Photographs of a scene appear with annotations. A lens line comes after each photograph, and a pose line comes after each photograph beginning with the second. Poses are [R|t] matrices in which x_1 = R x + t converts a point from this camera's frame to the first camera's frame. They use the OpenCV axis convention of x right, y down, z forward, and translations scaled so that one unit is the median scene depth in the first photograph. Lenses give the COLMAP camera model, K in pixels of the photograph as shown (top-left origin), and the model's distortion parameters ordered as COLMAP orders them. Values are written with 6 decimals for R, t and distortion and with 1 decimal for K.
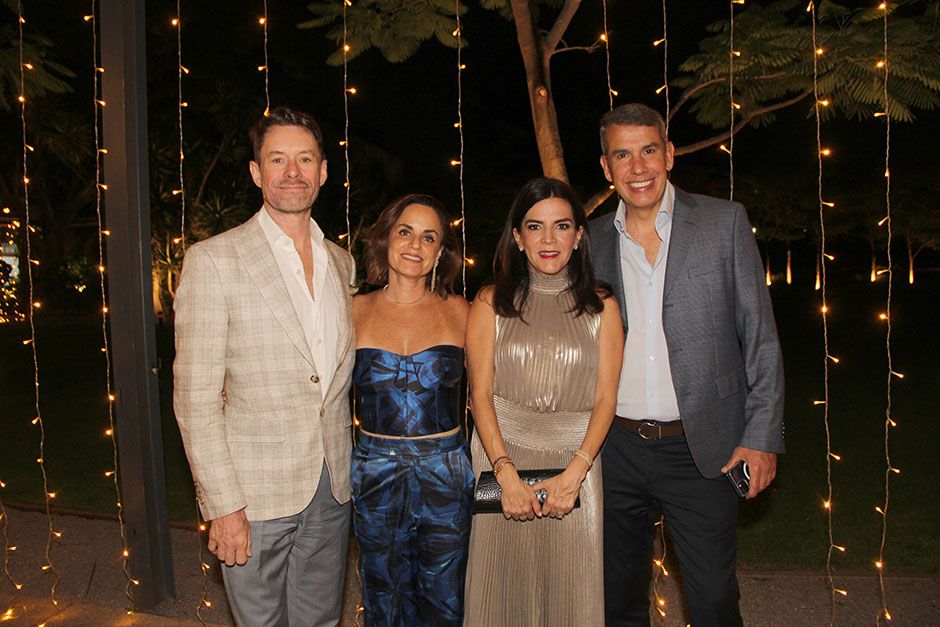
lens RADIAL K [[775.3, 0, 470.0], [0, 775.3, 313.5], [0, 0, 1]] dist [-0.151833, 0.097092]
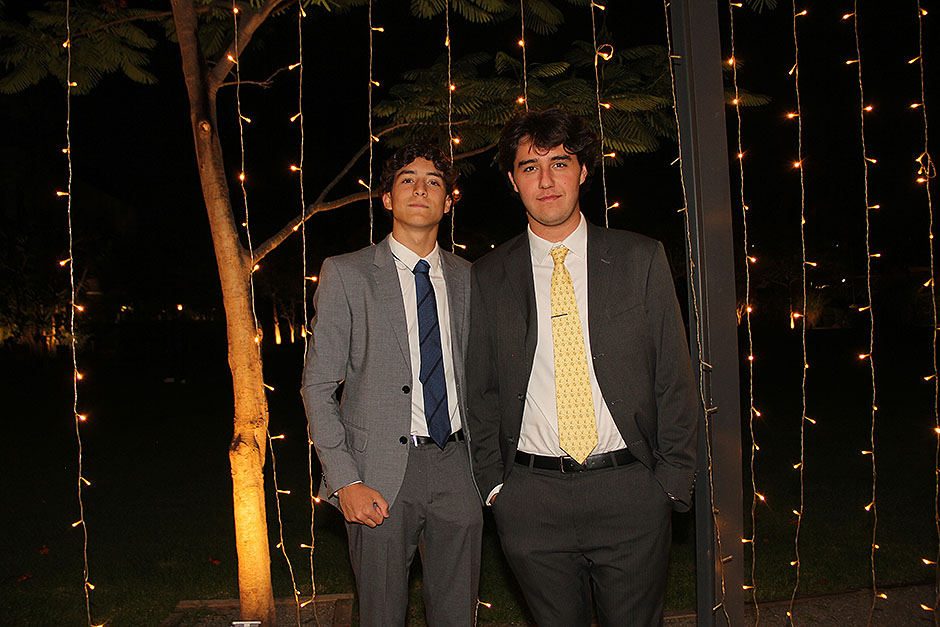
lens RADIAL K [[761.8, 0, 470.0], [0, 761.8, 313.5], [0, 0, 1]] dist [-0.178629, 0.165837]
pose [[0.947859, -0.007471, 0.318603, 0.109045], [0.029004, 0.997599, -0.062895, 0.000808], [-0.317368, 0.068856, 0.945799, 0.069411]]
